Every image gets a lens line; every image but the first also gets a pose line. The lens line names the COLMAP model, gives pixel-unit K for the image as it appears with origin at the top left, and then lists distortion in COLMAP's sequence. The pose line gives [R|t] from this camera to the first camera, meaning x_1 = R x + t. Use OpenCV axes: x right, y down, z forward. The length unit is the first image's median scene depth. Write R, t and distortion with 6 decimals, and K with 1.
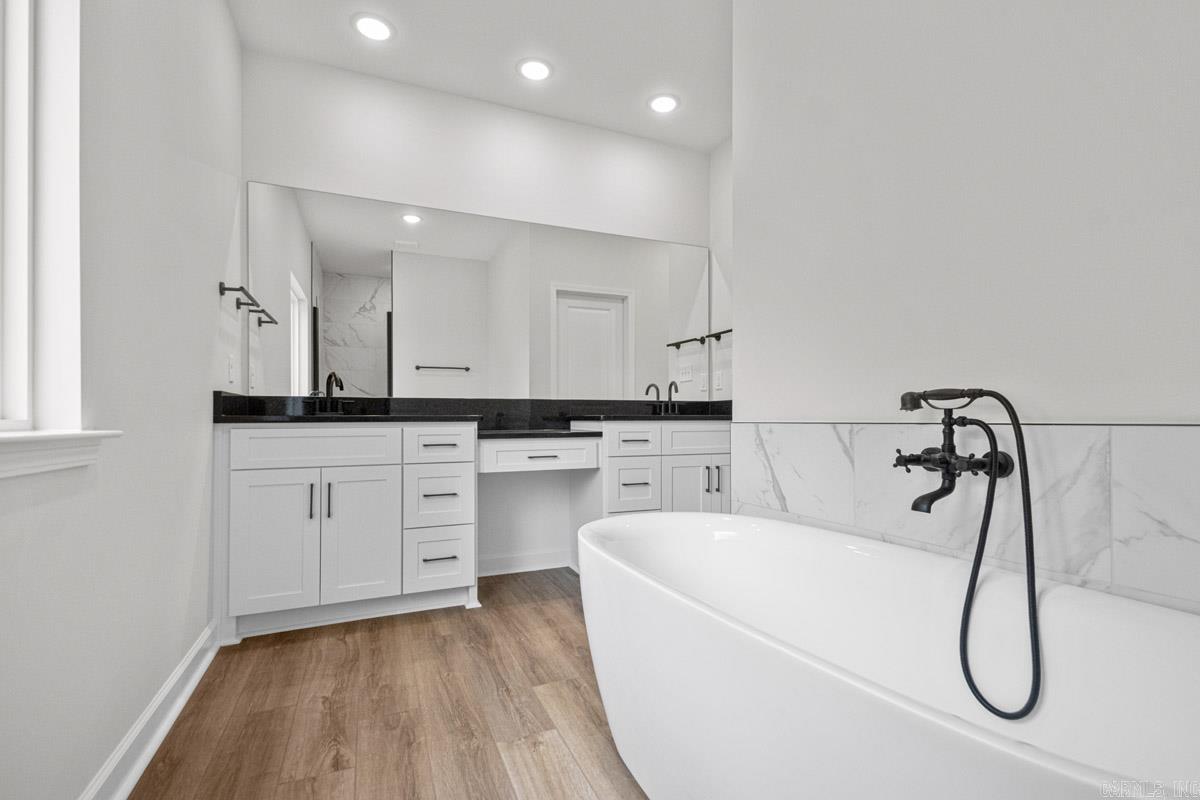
lens RADIAL K [[561.9, 0, 606.1], [0, 561.9, 415.8], [0, 0, 1]] dist [0.014927, -0.000839]
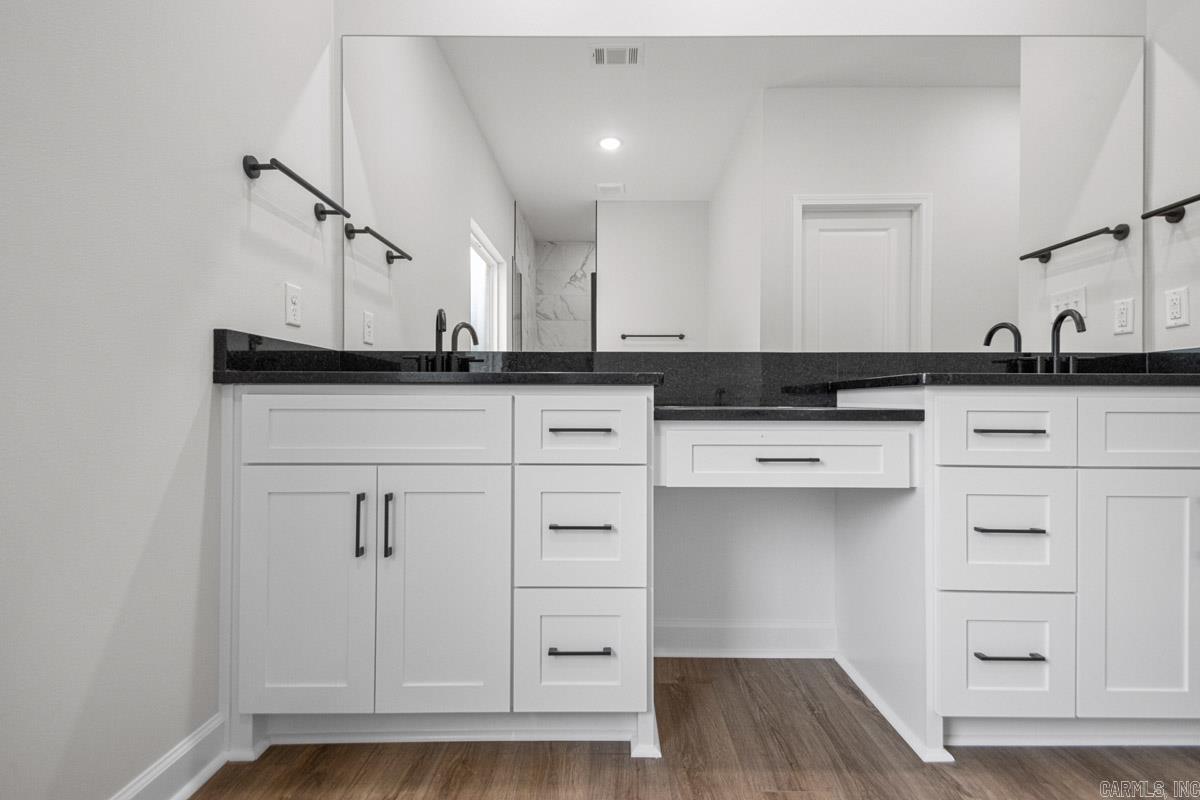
lens RADIAL K [[560.6, 0, 611.1], [0, 560.6, 400.2], [0, 0, 1]] dist [0.044788, -0.018732]
pose [[0.923633, 0.005137, -0.383245, -0.065365], [-0.005506, 0.999985, 0.000136, 0.021835], [0.383240, 0.001984, 0.923647, 0.477029]]
